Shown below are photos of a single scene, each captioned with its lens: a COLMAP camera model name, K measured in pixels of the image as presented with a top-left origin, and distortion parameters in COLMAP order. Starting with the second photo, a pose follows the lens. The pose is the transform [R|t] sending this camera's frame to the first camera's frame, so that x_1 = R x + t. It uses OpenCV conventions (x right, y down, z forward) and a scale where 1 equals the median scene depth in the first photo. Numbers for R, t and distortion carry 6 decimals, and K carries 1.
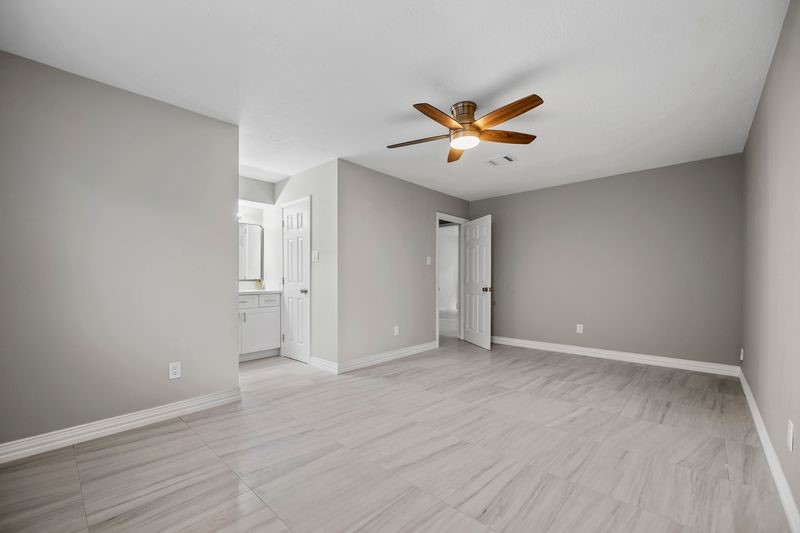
lens RADIAL K [[329.4, 0, 402.9], [0, 329.4, 270.5], [0, 0, 1]] dist [0.000038, 0.000077]
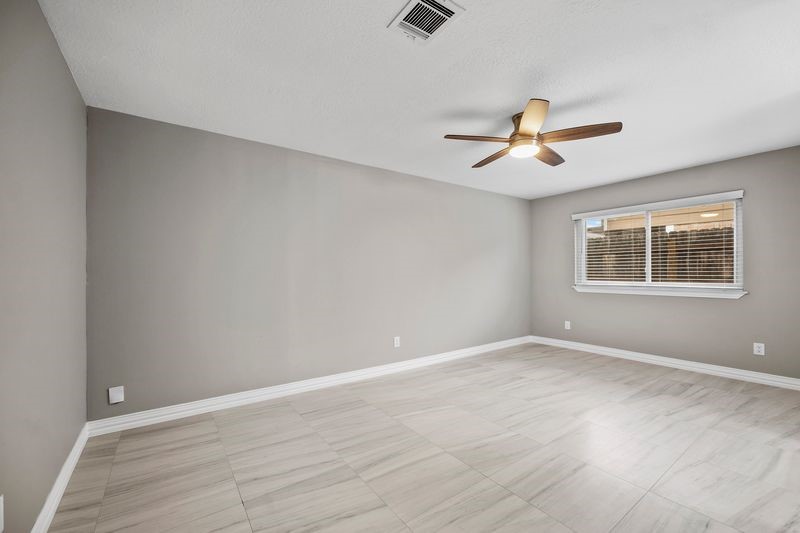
lens RADIAL K [[329.4, 0, 402.9], [0, 329.4, 270.5], [0, 0, 1]] dist [0.000038, 0.000077]
pose [[-0.980052, 0.009601, 0.198507, 0.349581], [0.002063, 0.999270, -0.038145, 0.017164], [-0.198729, -0.036974, -0.979357, 2.064438]]
